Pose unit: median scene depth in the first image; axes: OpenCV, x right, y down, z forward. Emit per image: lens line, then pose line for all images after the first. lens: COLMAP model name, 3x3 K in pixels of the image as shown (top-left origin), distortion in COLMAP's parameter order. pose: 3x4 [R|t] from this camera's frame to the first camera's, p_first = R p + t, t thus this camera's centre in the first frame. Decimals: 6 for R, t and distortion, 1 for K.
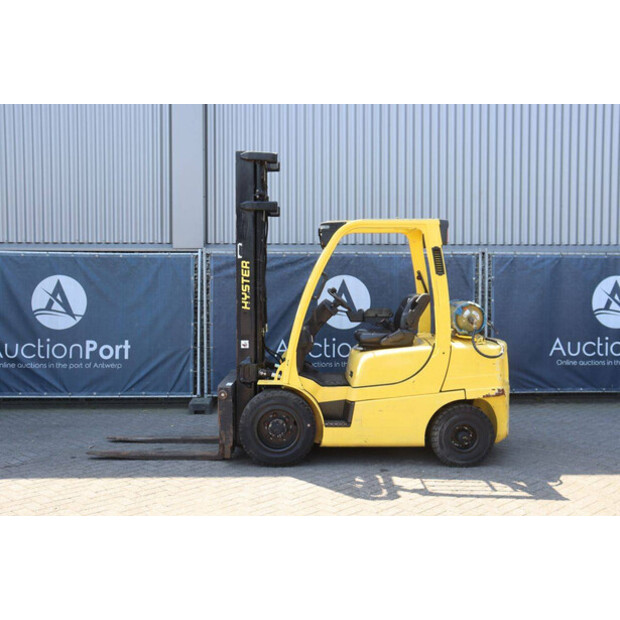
lens RADIAL K [[722.6, 0, 309.4], [0, 722.6, 308.6], [0, 0, 1]] dist [-0.014237, 0.028435]
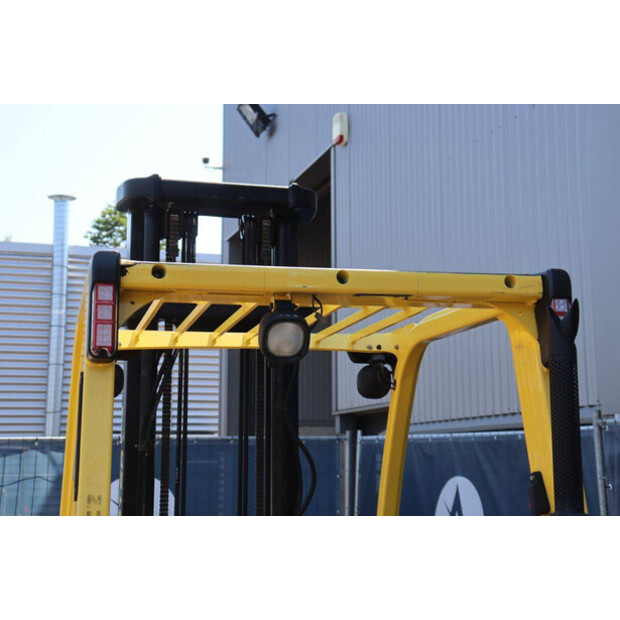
lens RADIAL K [[988.7, 0, 312.3], [0, 988.7, 309.2], [0, 0, 1]] dist [0.054485, 0.120286]
pose [[0.266373, -0.156584, -0.951066, 0.447891], [-0.037340, 0.984299, -0.172514, -0.047587], [0.963146, 0.081466, 0.256344, 0.878983]]
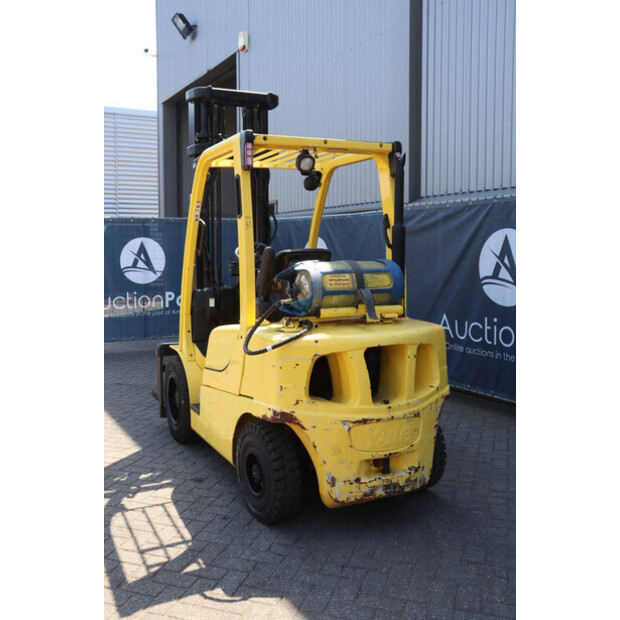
lens RADIAL K [[635.5, 0, 302.4], [0, 635.5, 310.4], [0, 0, 1]] dist [-0.116474, 0.223065]
pose [[0.439461, 0.081059, -0.894597, 0.644694], [-0.036599, 0.996709, 0.072332, -0.005496], [0.897516, 0.000954, 0.440981, 0.712077]]
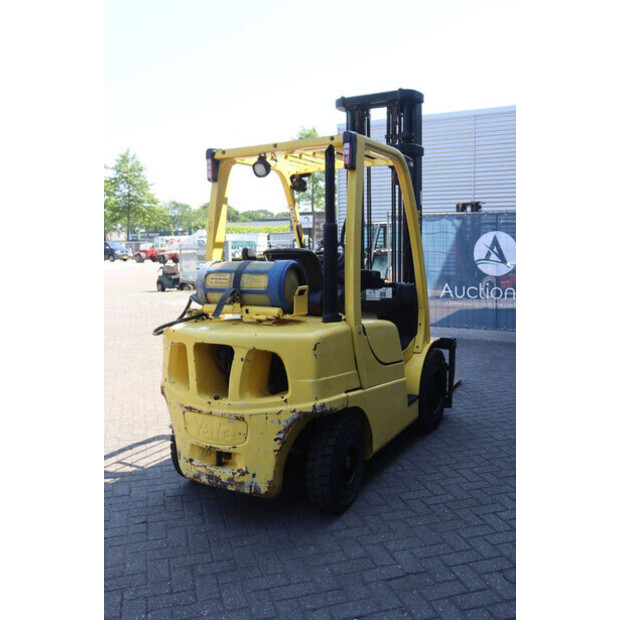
lens RADIAL K [[587.0, 0, 308.6], [0, 587.0, 308.5], [0, 0, 1]] dist [-0.146058, 0.229943]
pose [[-0.482117, 0.100462, -0.870328, 0.609056], [-0.032342, 0.990686, 0.132270, -0.036399], [0.875509, 0.091918, -0.474378, 1.243287]]
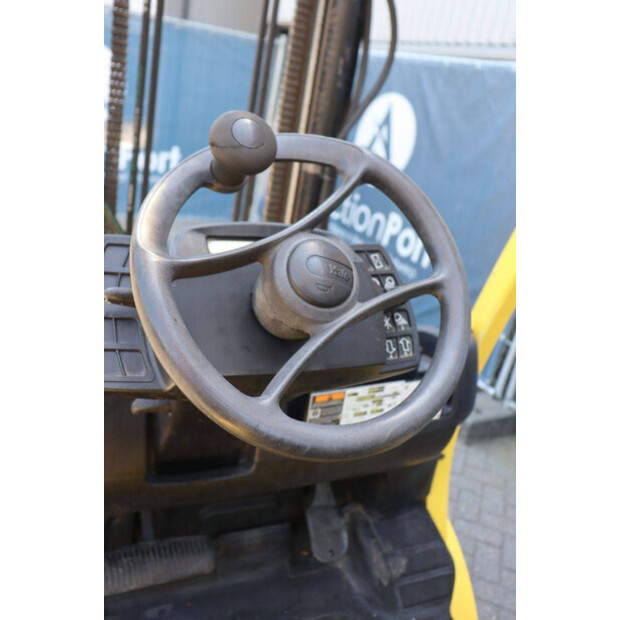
lens RADIAL K [[587.0, 0, 308.6], [0, 587.0, 308.5], [0, 0, 1]] dist [-0.146058, 0.229943]
pose [[0.418027, 0.383965, -0.823301, 0.098089], [-0.205559, 0.922759, 0.325977, -0.030756], [0.884872, 0.032970, 0.464665, 0.920999]]
